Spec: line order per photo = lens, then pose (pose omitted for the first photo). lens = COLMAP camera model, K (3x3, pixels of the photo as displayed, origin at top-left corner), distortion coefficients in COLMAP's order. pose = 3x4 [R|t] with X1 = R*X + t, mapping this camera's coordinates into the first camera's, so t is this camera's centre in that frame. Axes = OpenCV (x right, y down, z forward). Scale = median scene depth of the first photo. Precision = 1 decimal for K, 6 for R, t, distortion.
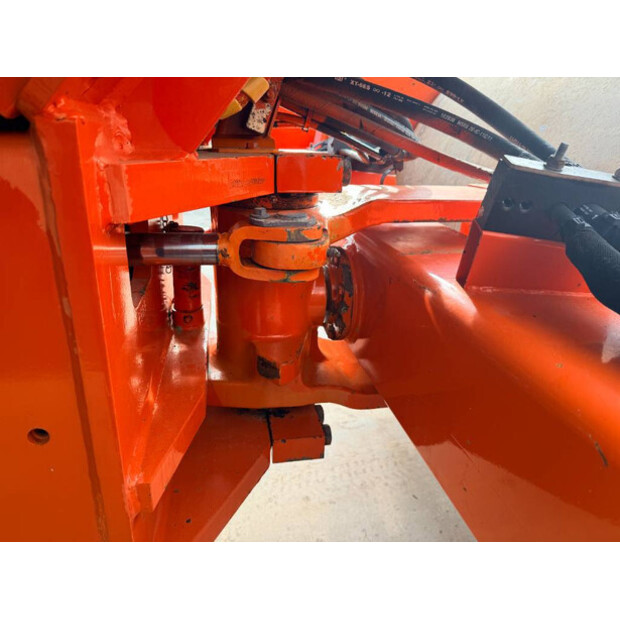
lens RADIAL K [[442.7, 0, 310.0], [0, 442.7, 310.0], [0, 0, 1]] dist [0.037022, -0.056046]
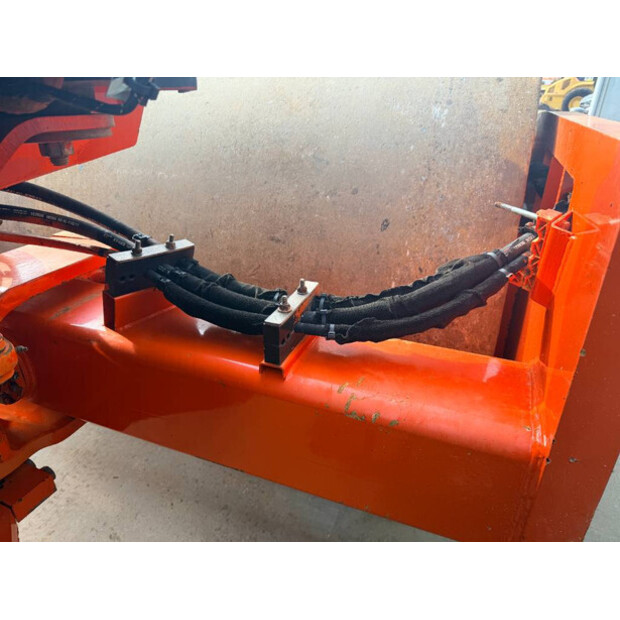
lens RADIAL K [[442.7, 0, 310.0], [0, 442.7, 310.0], [0, 0, 1]] dist [0.037022, -0.056046]
pose [[0.573380, -0.403556, 0.713006, -0.234368], [0.336374, 0.909498, 0.244266, -0.179865], [-0.747053, 0.099779, 0.657234, -0.373438]]
